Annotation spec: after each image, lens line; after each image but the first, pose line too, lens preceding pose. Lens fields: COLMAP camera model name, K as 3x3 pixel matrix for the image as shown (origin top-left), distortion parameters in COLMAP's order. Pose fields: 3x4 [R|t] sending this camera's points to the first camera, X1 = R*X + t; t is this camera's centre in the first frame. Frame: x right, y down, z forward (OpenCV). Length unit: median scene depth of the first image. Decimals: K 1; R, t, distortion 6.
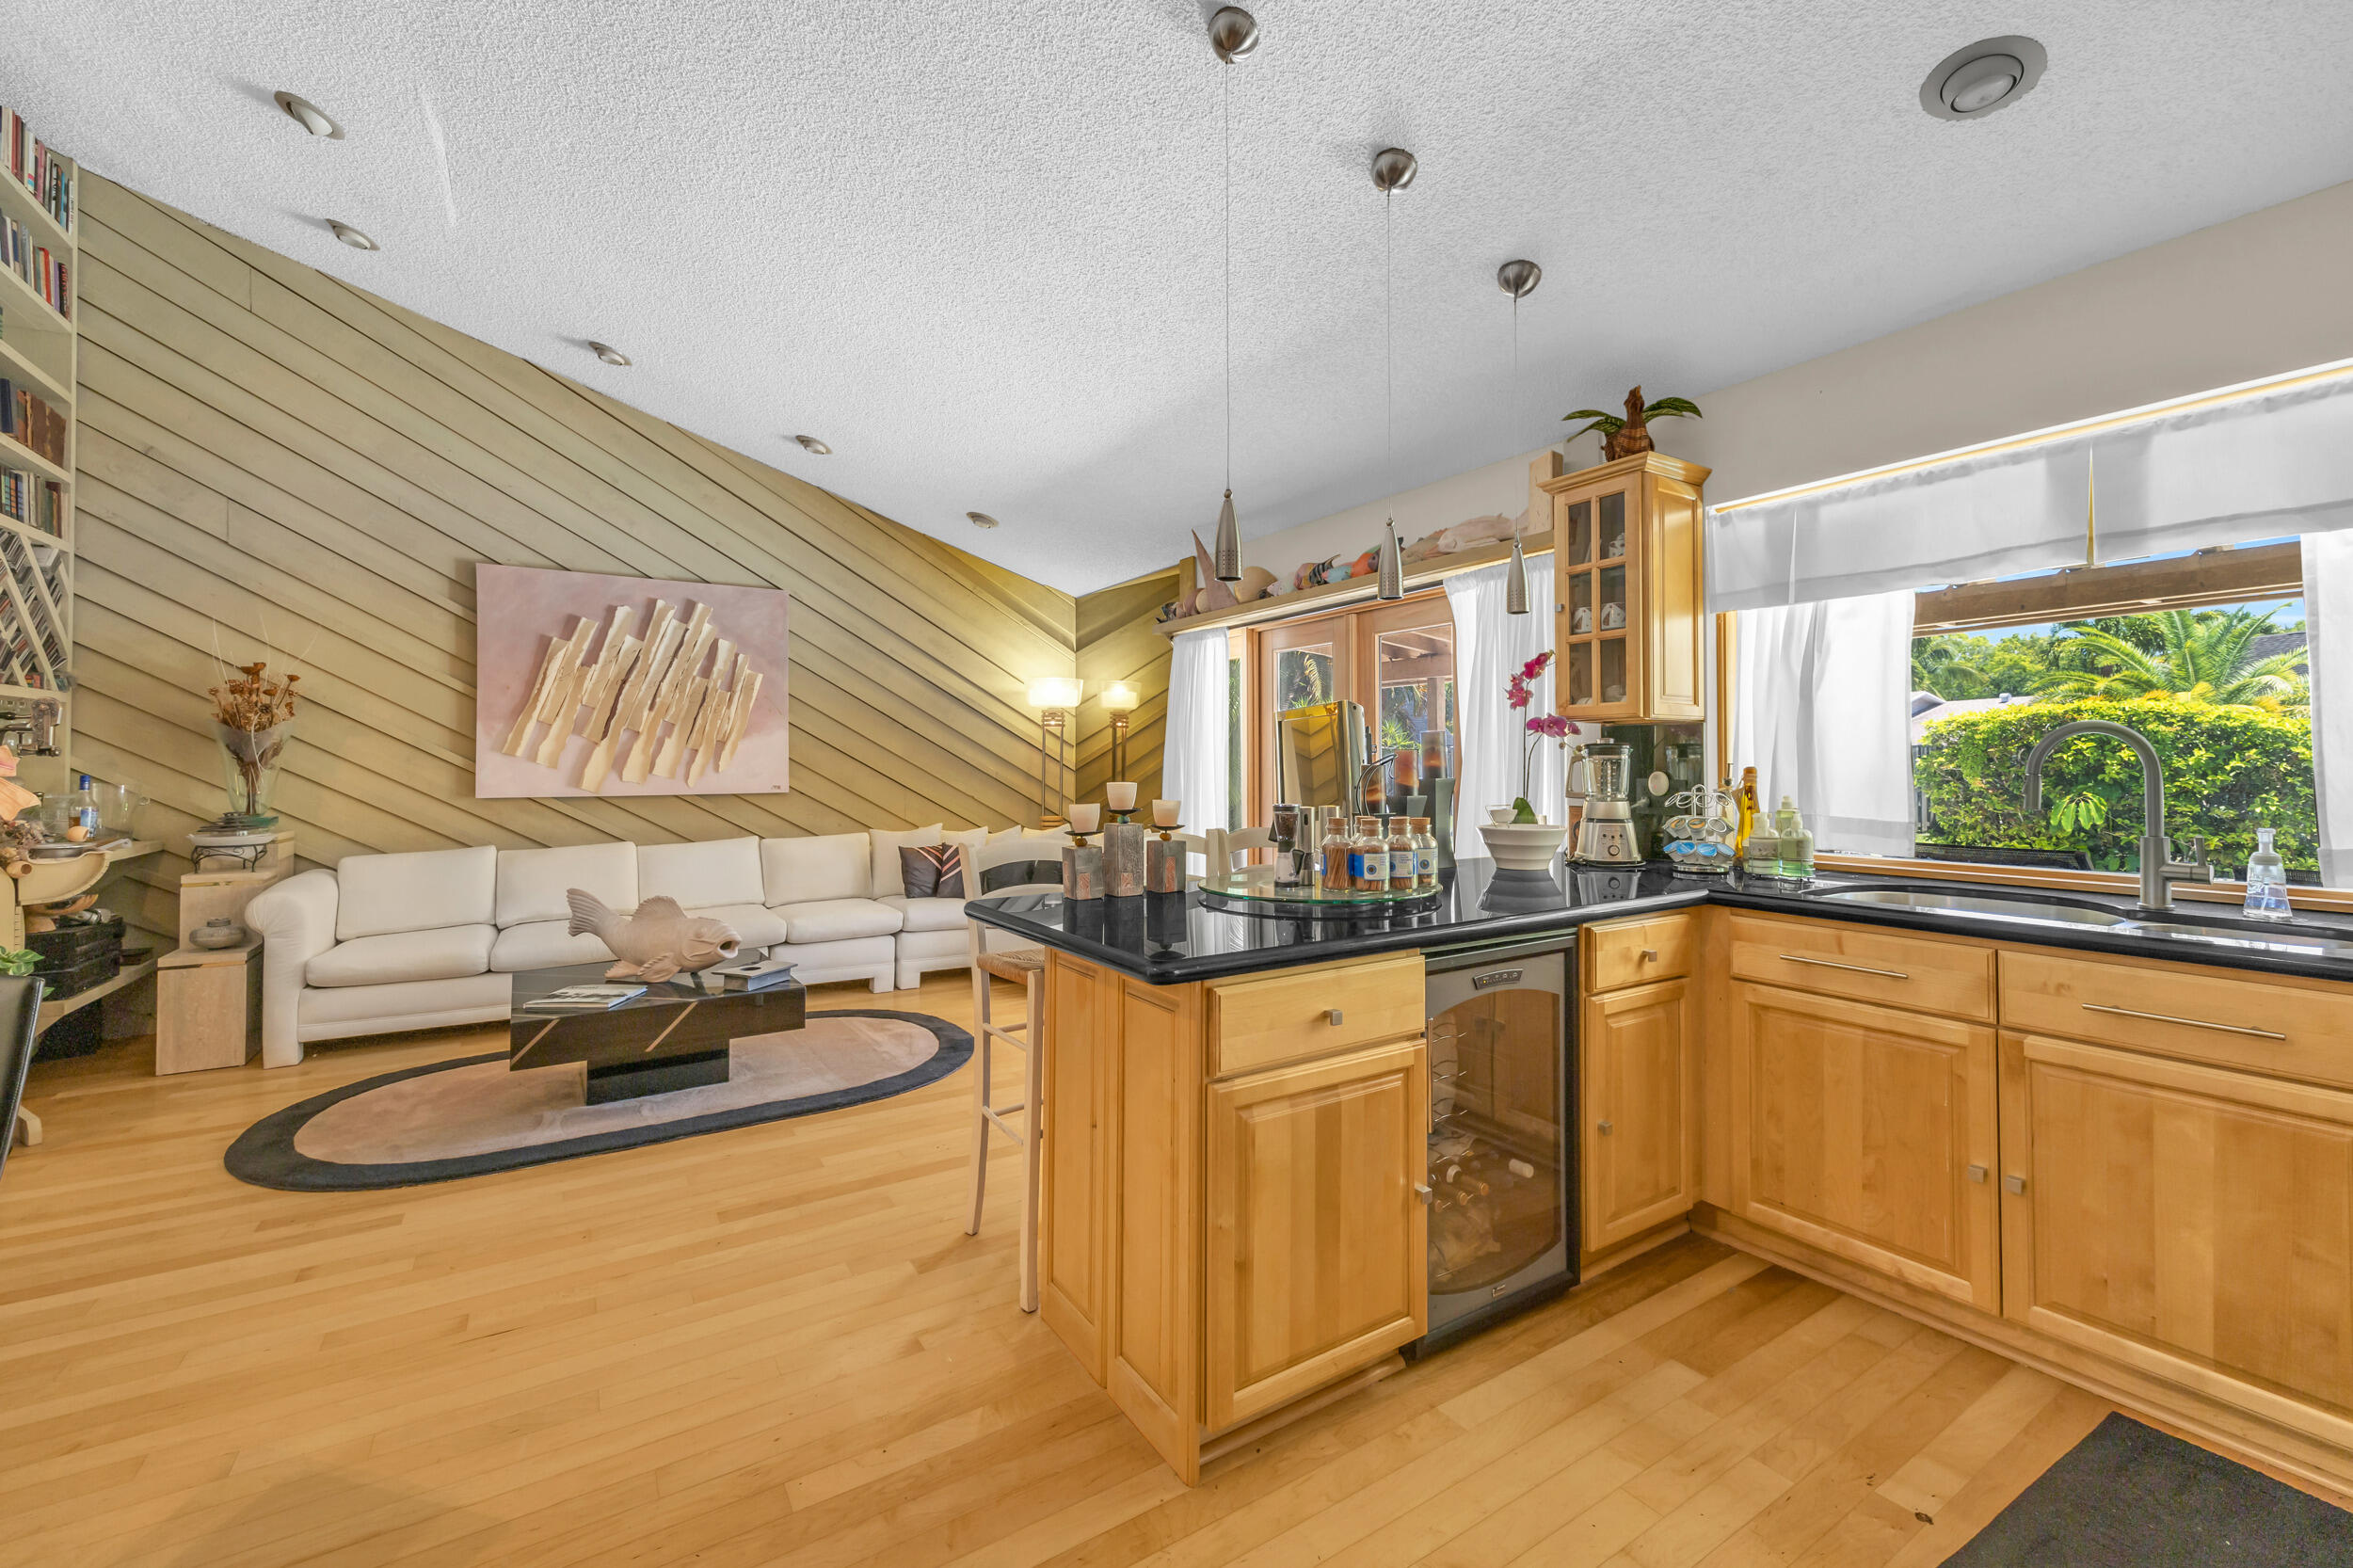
lens RADIAL K [[953.0, 0, 1174.5], [0, 953.0, 755.3], [0, 0, 1]] dist [0.001959, -0.000133]
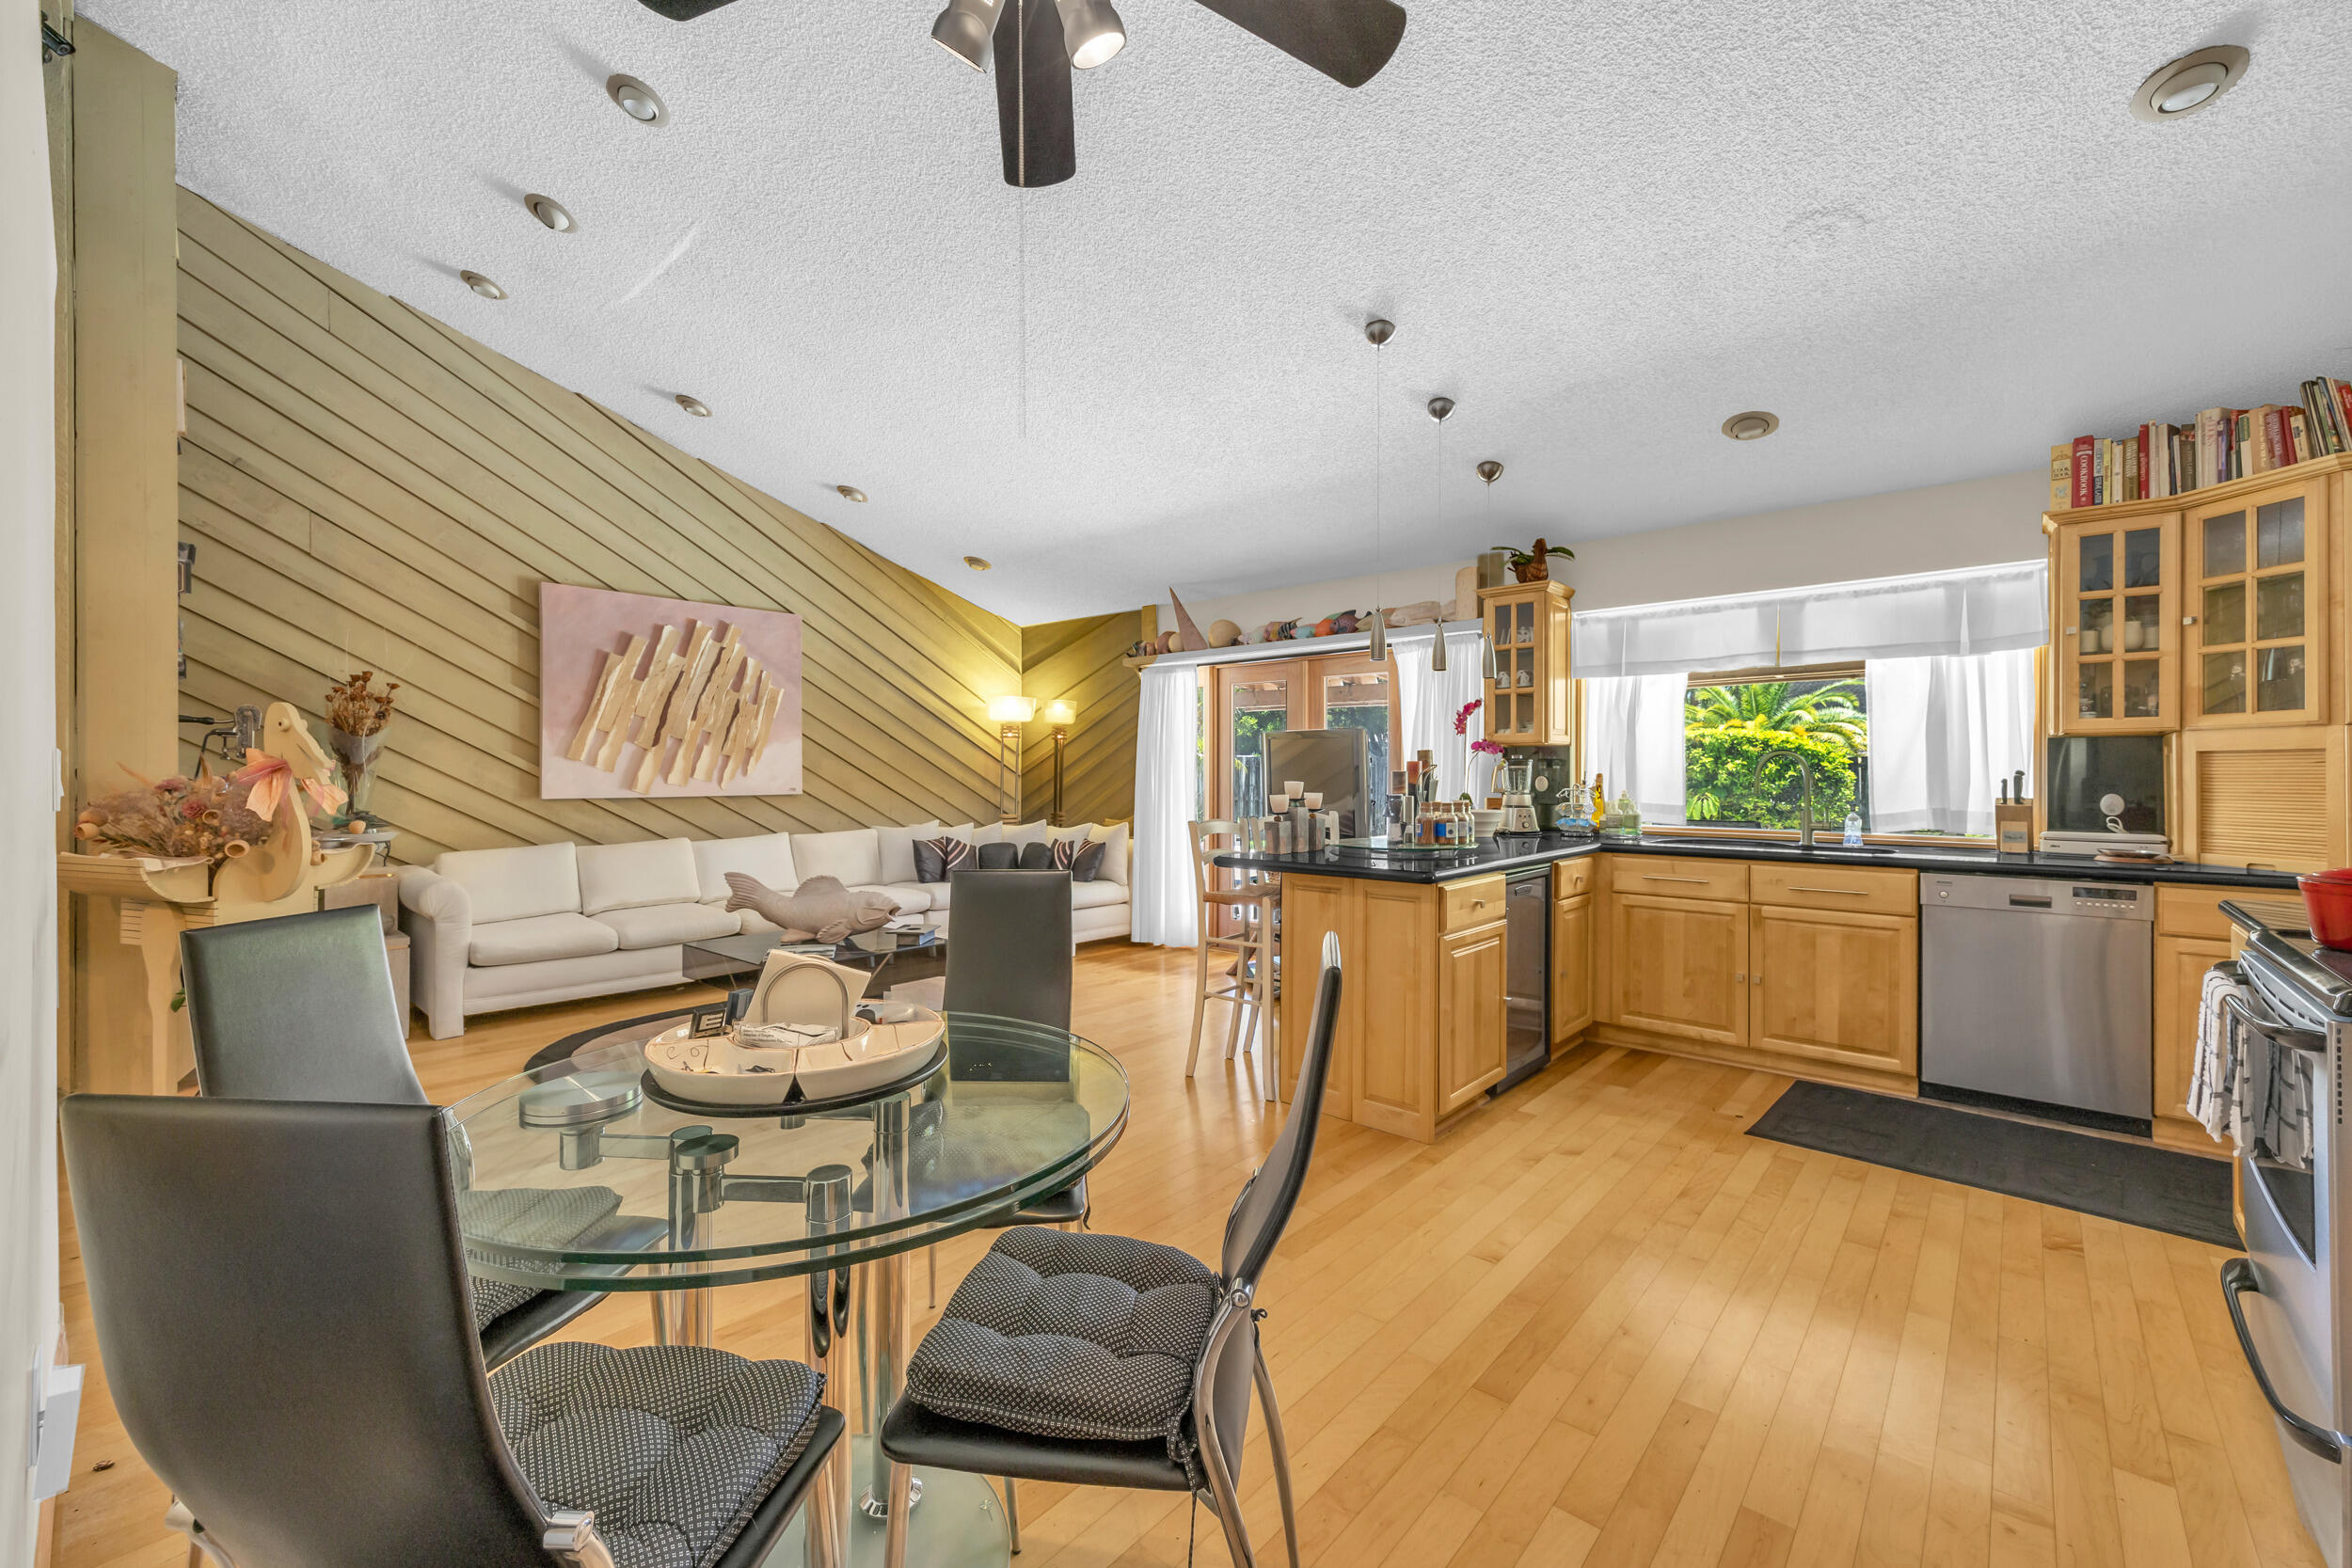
lens RADIAL K [[939.2, 0, 1171.3], [0, 939.2, 776.3], [0, 0, 1]] dist [0.000429, 0.000004]
pose [[0.962643, 0.002428, 0.270762, -0.463353], [-0.006352, 0.999887, 0.013615, -0.000108], [-0.270698, -0.014826, 0.962550, -0.311068]]
